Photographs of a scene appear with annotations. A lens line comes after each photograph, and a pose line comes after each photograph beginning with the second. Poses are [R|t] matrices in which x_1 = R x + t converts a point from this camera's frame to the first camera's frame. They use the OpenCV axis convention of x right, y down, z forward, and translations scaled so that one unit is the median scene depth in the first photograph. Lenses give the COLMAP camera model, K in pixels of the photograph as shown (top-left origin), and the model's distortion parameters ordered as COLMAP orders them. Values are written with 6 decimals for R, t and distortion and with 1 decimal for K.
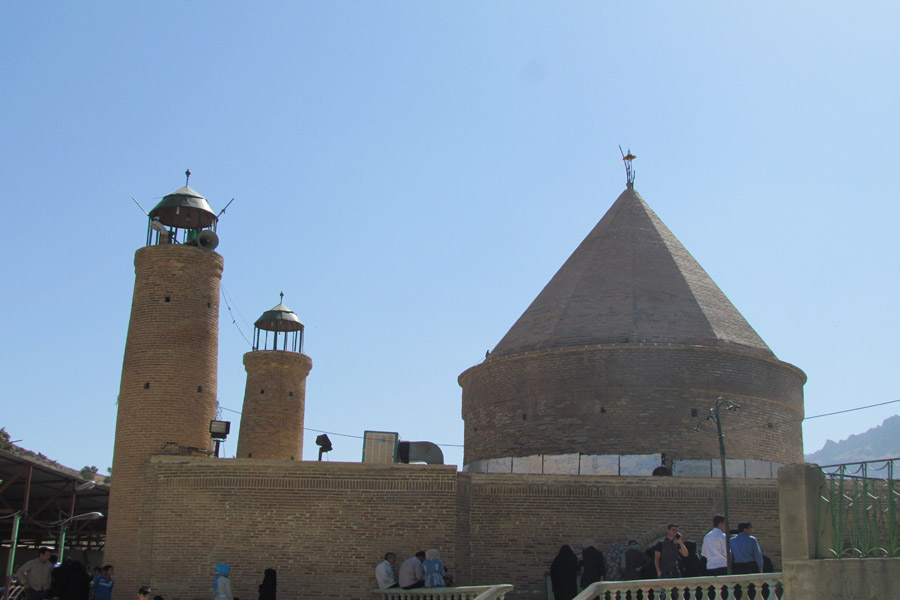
lens RADIAL K [[1370.5, 0, 450.0], [0, 1370.5, 300.0], [0, 0, 1]] dist [-0.048068, 0.105304]
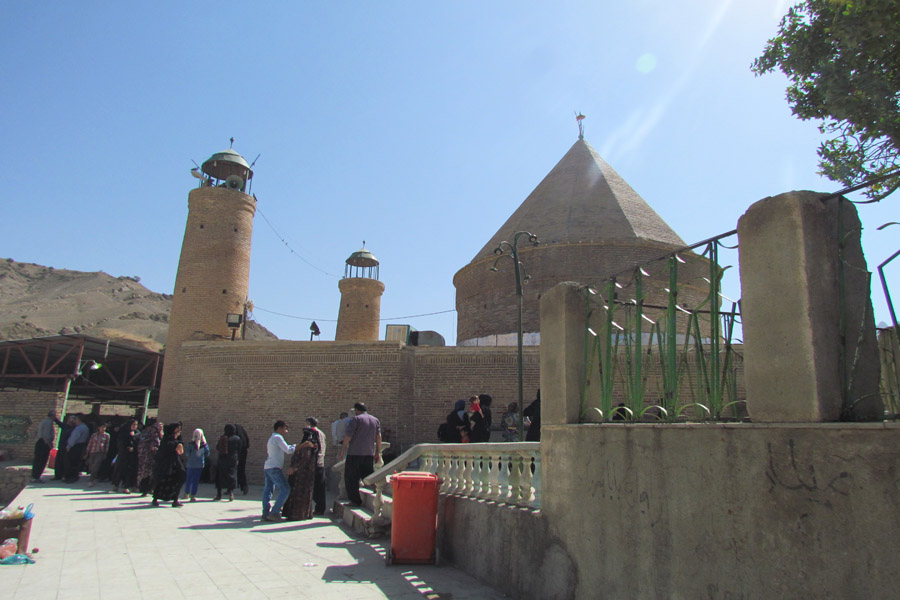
lens RADIAL K [[669.8, 0, 450.0], [0, 669.8, 300.0], [0, 0, 1]] dist [-0.002383, -0.001380]
pose [[0.977676, -0.044000, -0.205458, 0.159222], [0.048222, 0.998715, 0.015582, 0.070703], [0.204509, -0.025142, 0.978542, 0.388430]]
